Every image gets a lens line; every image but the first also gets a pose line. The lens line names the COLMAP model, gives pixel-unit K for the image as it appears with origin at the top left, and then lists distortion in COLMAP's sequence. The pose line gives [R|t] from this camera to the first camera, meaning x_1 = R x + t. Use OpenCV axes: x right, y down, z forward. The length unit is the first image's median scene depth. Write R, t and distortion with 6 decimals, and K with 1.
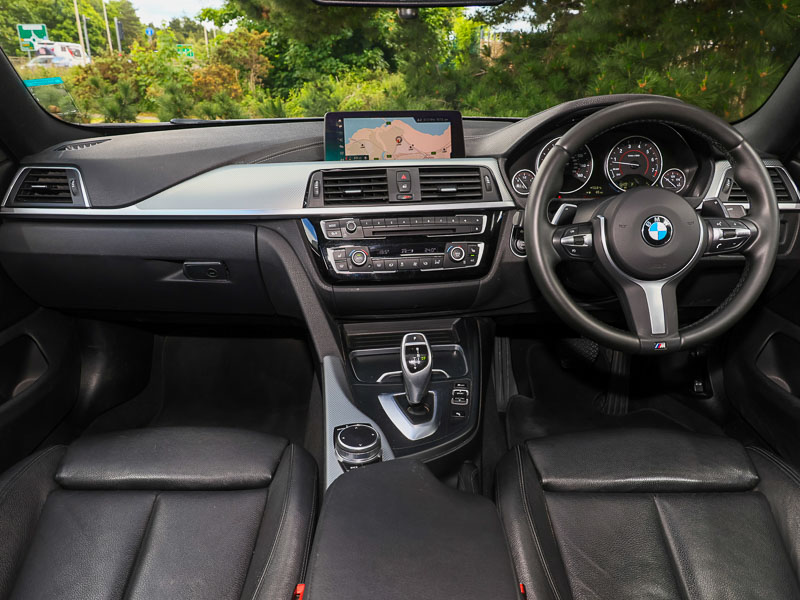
lens RADIAL K [[626.0, 0, 400.0], [0, 626.0, 300.0], [0, 0, 1]] dist [0.006586, 0.002252]
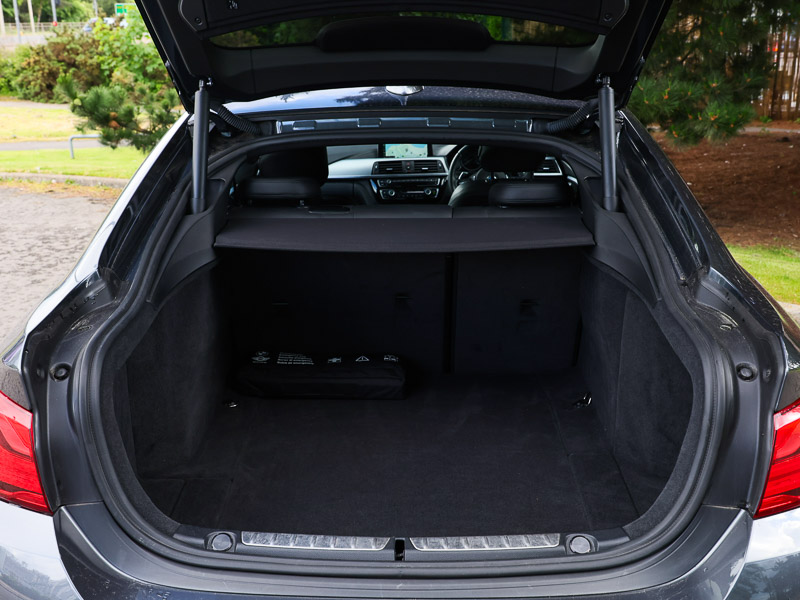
lens RADIAL K [[1239.4, 0, 400.0], [0, 1239.4, 300.0], [0, 0, 1]] dist [0.033252, 0.093416]
pose [[0.999612, -0.003655, -0.027622, 0.112057], [0.000738, 0.994483, -0.104898, 0.912544], [0.027853, 0.104837, 0.994099, -4.096750]]
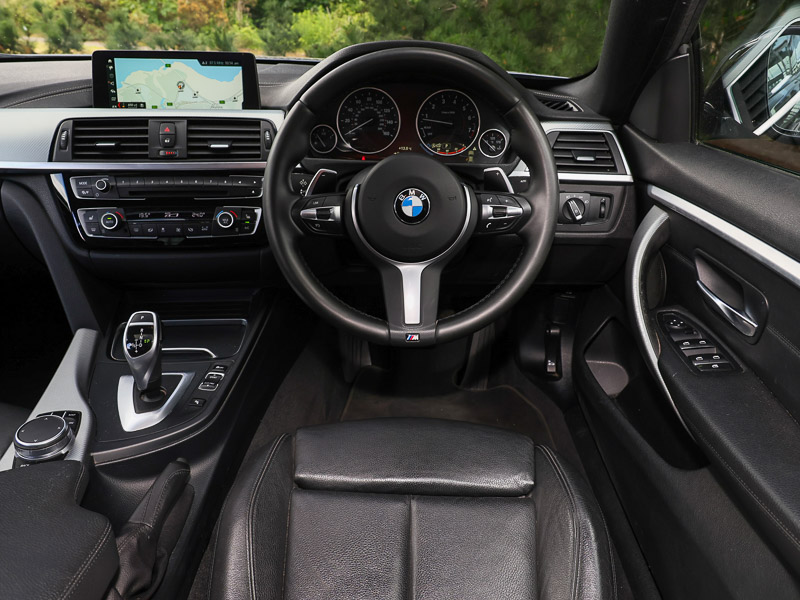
lens RADIAL K [[626.0, 0, 400.0], [0, 626.0, 300.0], [0, 0, 1]] dist [0.006586, 0.002252]
pose [[0.998963, 0.038975, -0.023537, 0.350996], [-0.036640, 0.995028, 0.092606, -0.050770], [0.027030, -0.091648, 0.995425, 0.108776]]
